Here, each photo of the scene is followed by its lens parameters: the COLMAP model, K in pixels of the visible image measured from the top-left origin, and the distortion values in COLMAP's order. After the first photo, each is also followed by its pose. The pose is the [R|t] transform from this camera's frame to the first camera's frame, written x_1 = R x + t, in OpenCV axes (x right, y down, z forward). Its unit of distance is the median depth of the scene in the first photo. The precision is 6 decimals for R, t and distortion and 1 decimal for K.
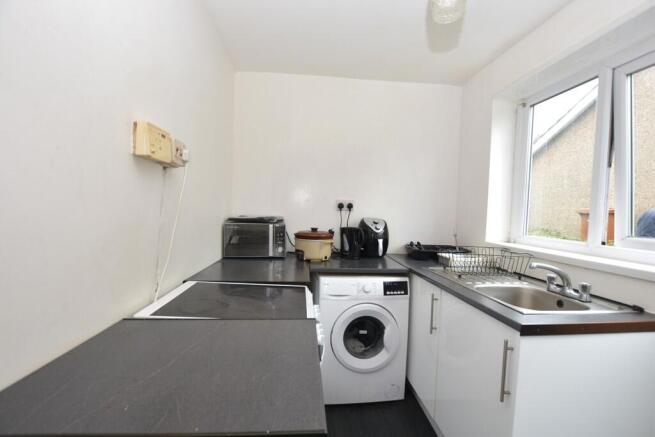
lens RADIAL K [[306.6, 0, 329.0], [0, 306.6, 231.2], [0, 0, 1]] dist [-0.033031, 0.000077]
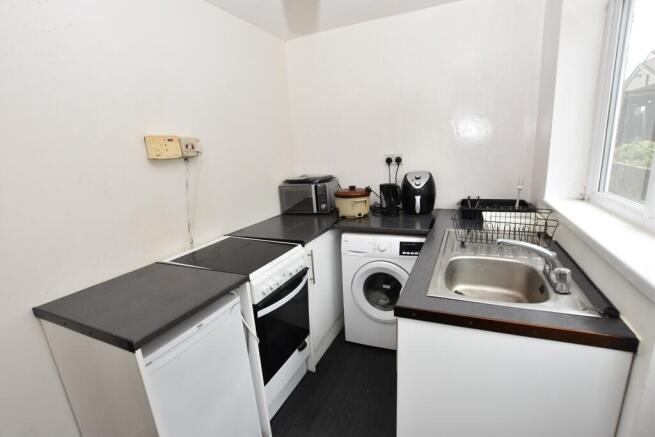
lens RADIAL K [[306.6, 0, 329.0], [0, 306.6, 231.2], [0, 0, 1]] dist [-0.033031, 0.000077]
pose [[0.869612, 0.042918, -0.491867, 0.428338], [0.054409, 0.981817, 0.181864, -0.057689], [0.490729, -0.184913, 0.851465, 0.036909]]
